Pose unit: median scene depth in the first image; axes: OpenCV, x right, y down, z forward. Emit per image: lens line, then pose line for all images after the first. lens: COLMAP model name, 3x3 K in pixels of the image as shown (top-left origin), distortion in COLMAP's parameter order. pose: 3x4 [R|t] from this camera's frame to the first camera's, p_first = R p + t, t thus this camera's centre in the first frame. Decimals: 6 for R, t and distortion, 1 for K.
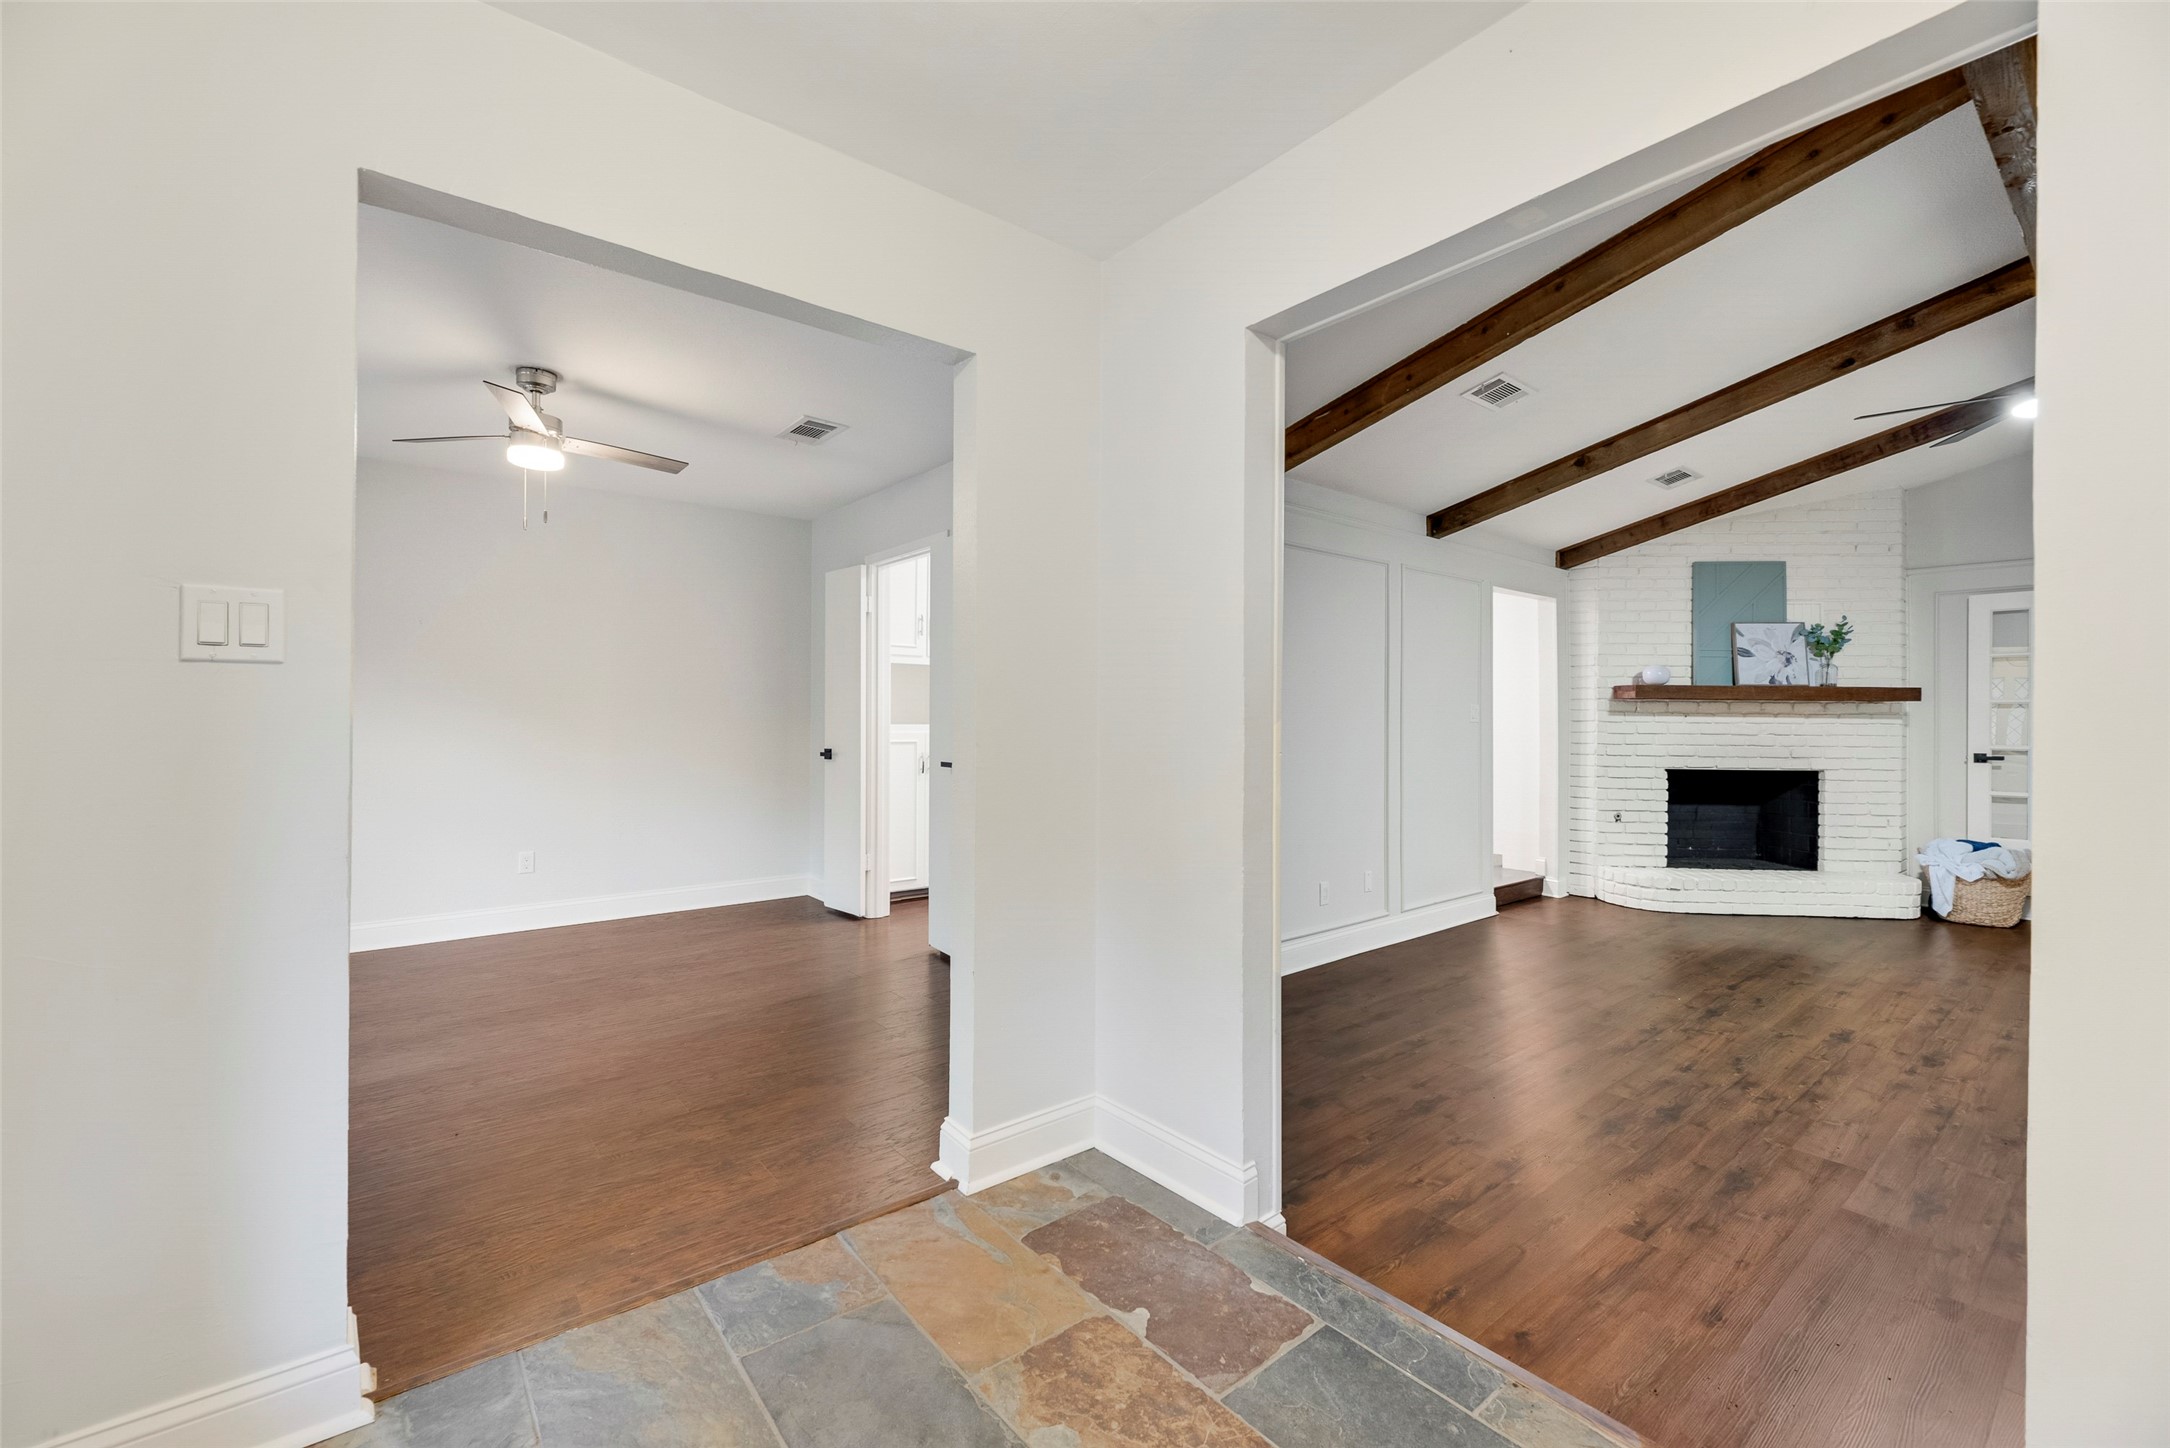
lens RADIAL K [[903.3, 0, 1080.1], [0, 903.3, 721.0], [0, 0, 1]] dist [0.003372, -0.000434]
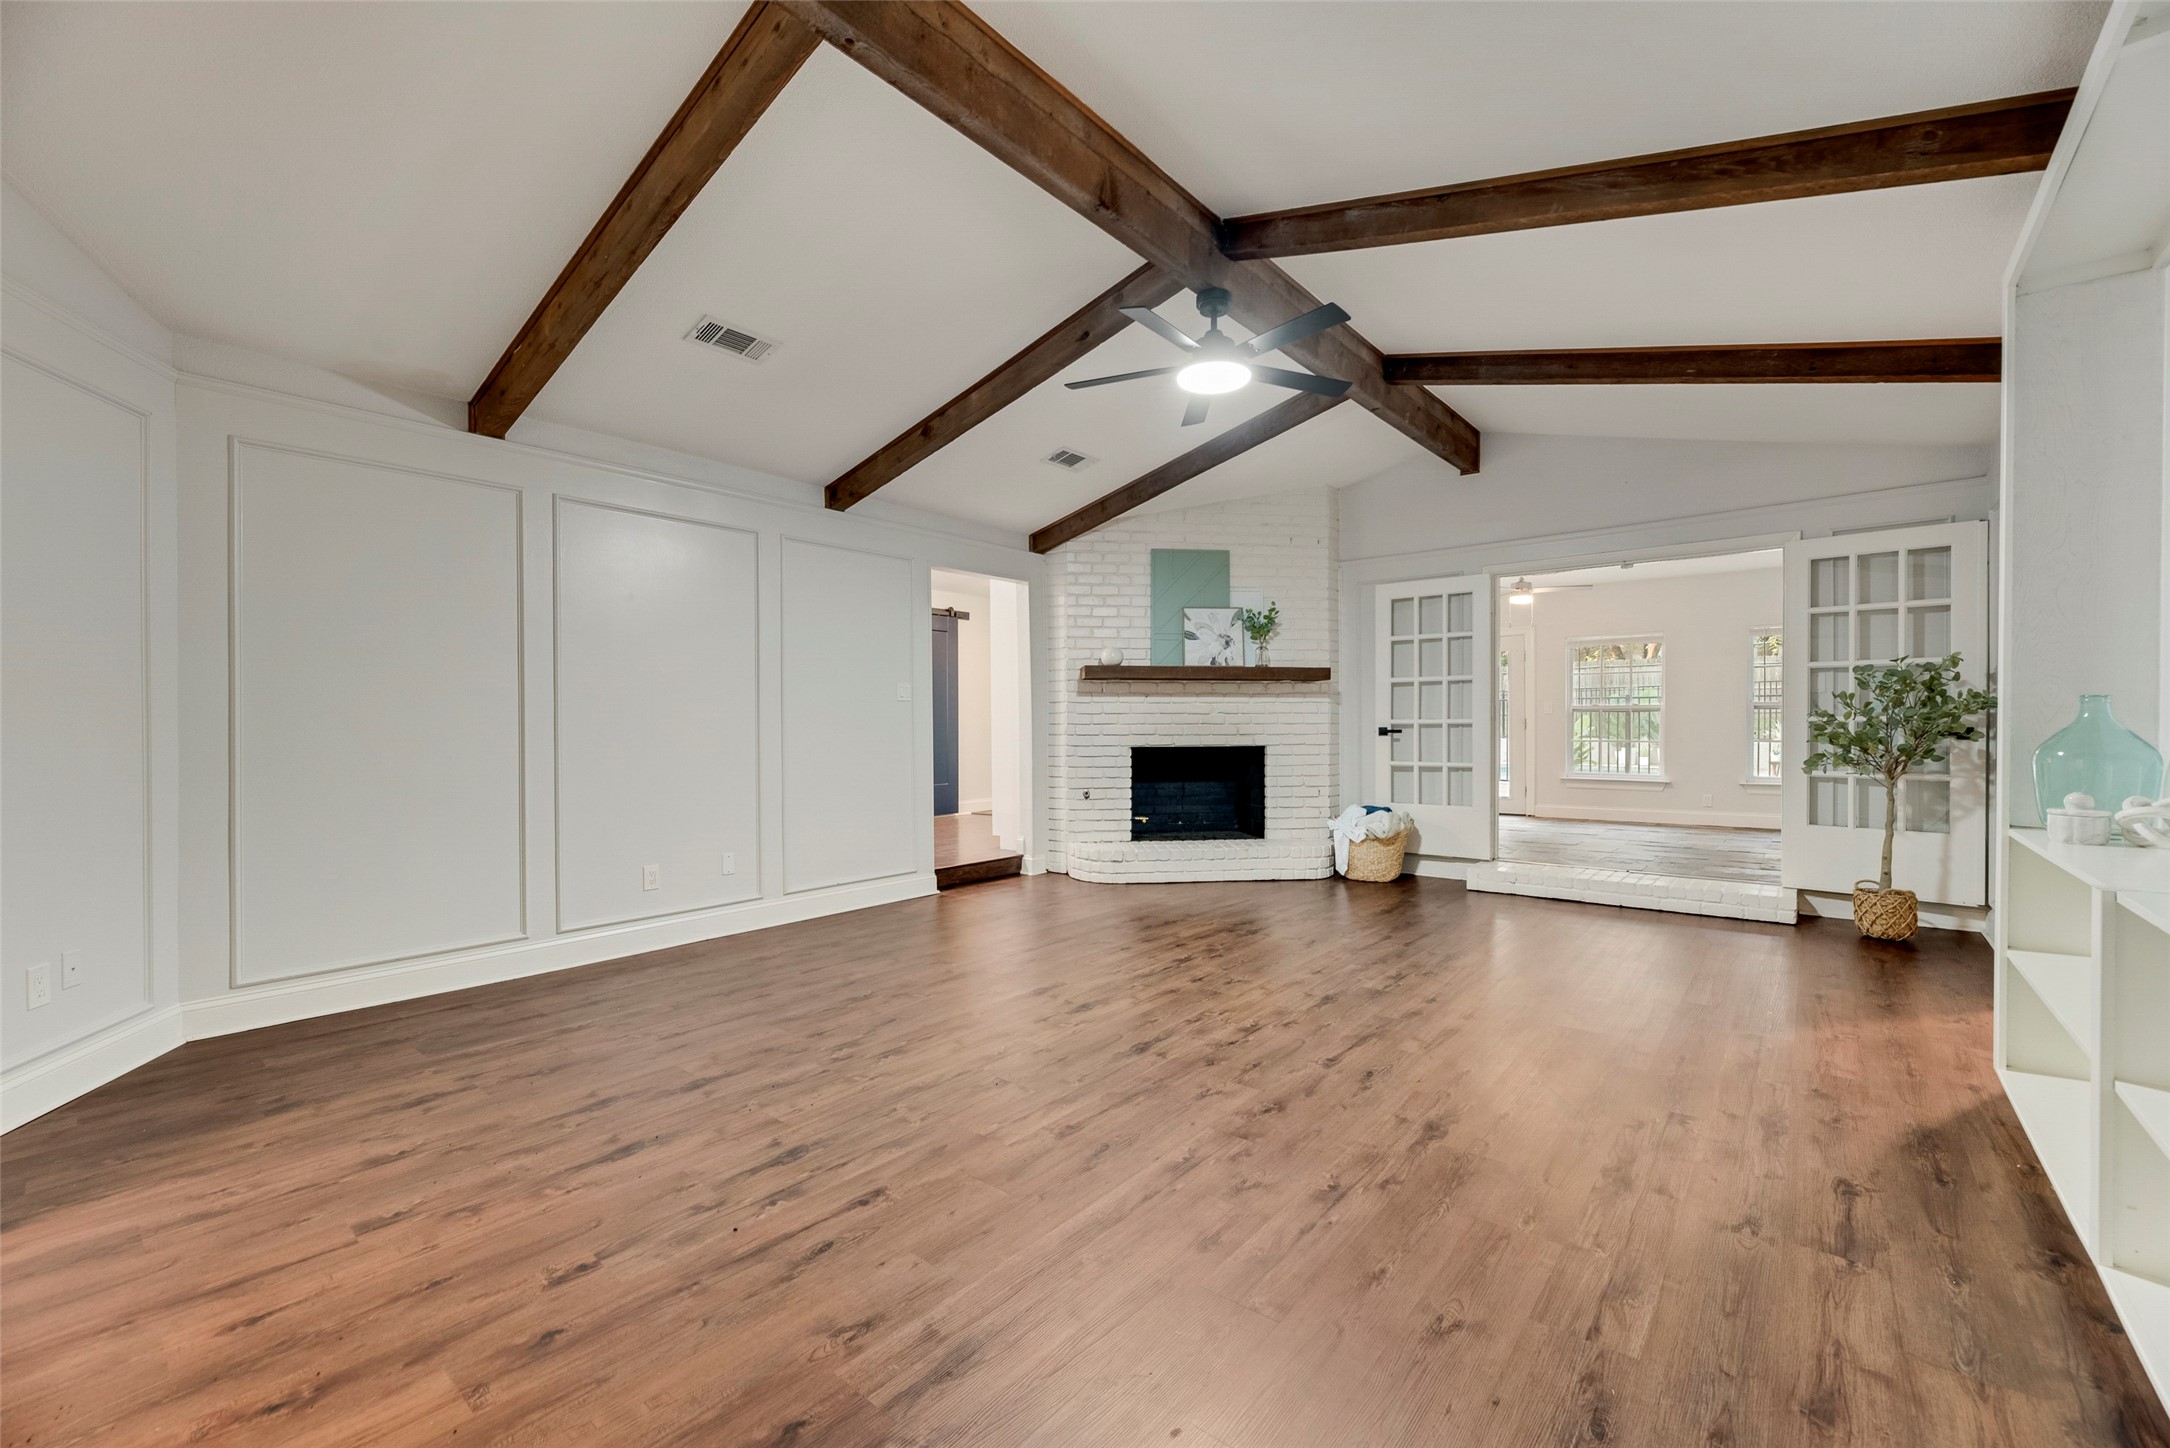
lens RADIAL K [[903.3, 0, 1035.9], [0, 903.3, 728.7], [0, 0, 1]] dist [0.003372, -0.000434]
pose [[0.980083, -0.011747, 0.198240, 0.343604], [0.011014, 0.999928, 0.004798, 0.026155], [-0.198282, -0.002519, 0.980142, 0.001304]]
